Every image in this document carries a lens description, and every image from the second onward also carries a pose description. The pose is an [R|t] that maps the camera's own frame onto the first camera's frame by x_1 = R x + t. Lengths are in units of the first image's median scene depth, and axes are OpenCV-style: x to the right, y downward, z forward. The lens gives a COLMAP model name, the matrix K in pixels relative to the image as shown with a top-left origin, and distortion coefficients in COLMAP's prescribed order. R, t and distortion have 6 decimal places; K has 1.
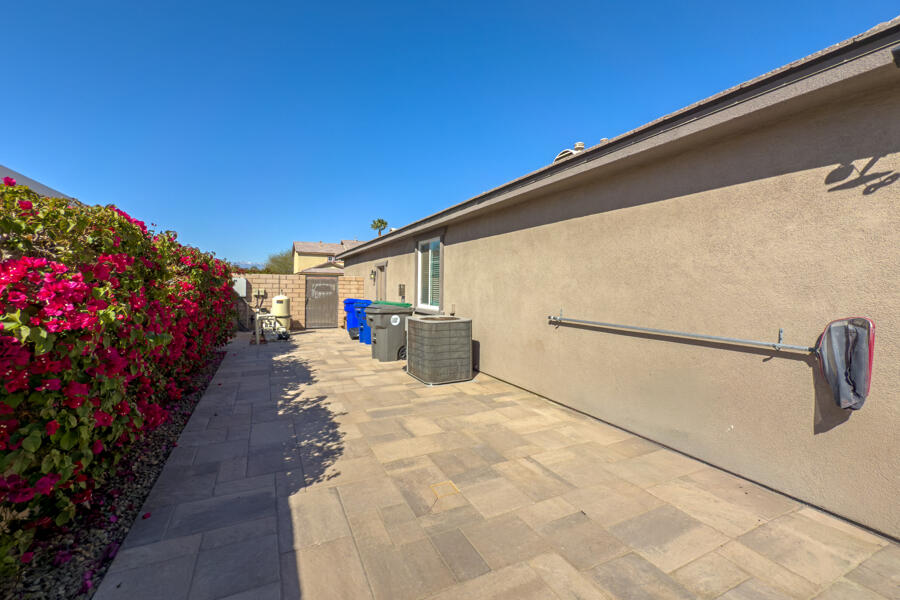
lens RADIAL K [[377.9, 0, 449.6], [0, 377.9, 263.8], [0, 0, 1]] dist [0.000280, -0.000038]
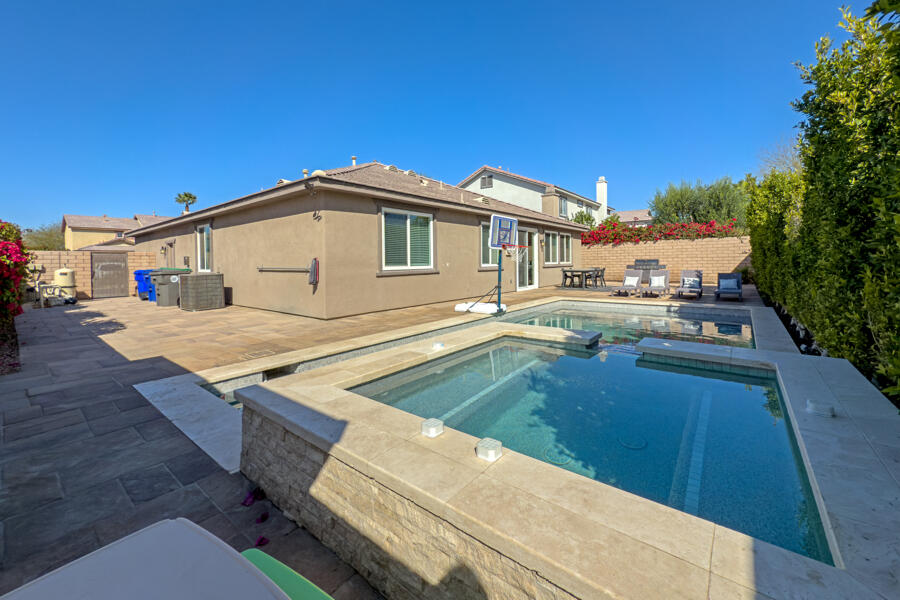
lens RADIAL K [[363.0, 0, 451.2], [0, 363.0, 257.7], [0, 0, 1]] dist [-0.001035, -0.000268]
pose [[0.907845, -0.019266, 0.418863, 0.167709], [-0.000463, 0.998897, 0.046950, -0.002617], [-0.419306, -0.042817, 0.906835, -0.508982]]
